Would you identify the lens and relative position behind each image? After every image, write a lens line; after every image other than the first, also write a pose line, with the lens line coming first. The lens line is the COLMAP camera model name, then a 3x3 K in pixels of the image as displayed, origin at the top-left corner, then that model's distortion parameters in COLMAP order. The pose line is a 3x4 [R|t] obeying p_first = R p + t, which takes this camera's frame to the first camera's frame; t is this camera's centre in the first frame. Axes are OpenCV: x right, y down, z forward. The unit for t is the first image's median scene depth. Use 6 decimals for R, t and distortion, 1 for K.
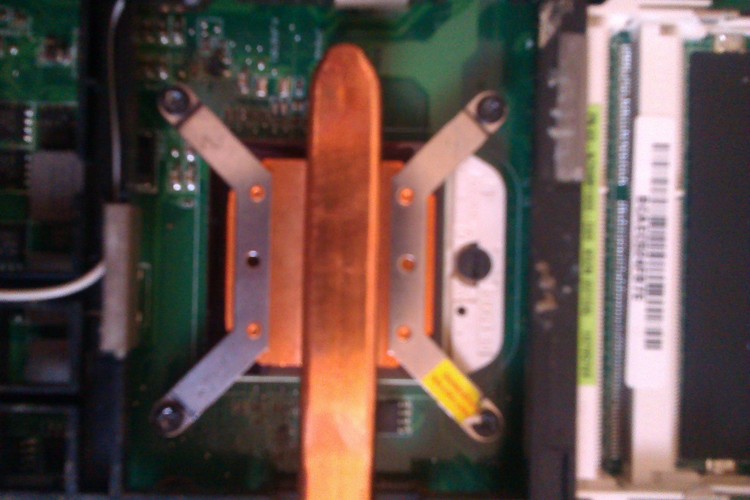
lens RADIAL K [[797.2, 0, 347.5], [0, 797.2, 251.0], [0, 0, 1]] dist [0.078747, -0.014968]
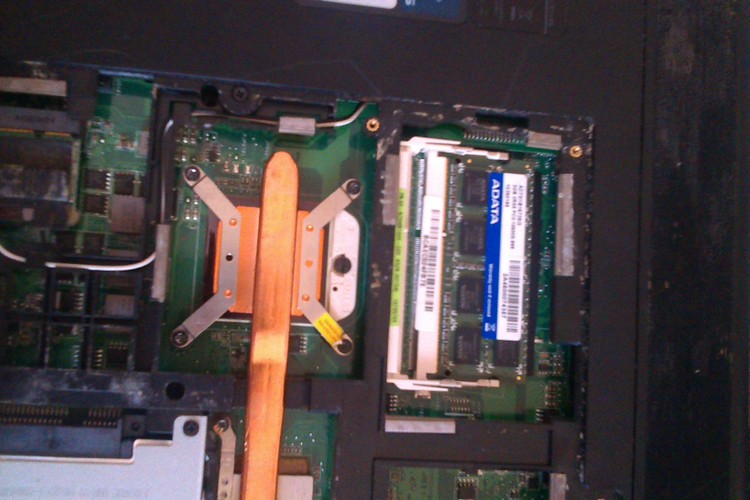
lens RADIAL K [[797.2, 0, 347.5], [0, 797.2, 251.0], [0, 0, 1]] dist [0.078747, -0.014968]
pose [[0.989443, 0.048413, 0.136598, -0.098235], [-0.038848, 0.996659, -0.071843, 0.122291], [-0.139620, 0.065778, 0.988018, -0.937744]]
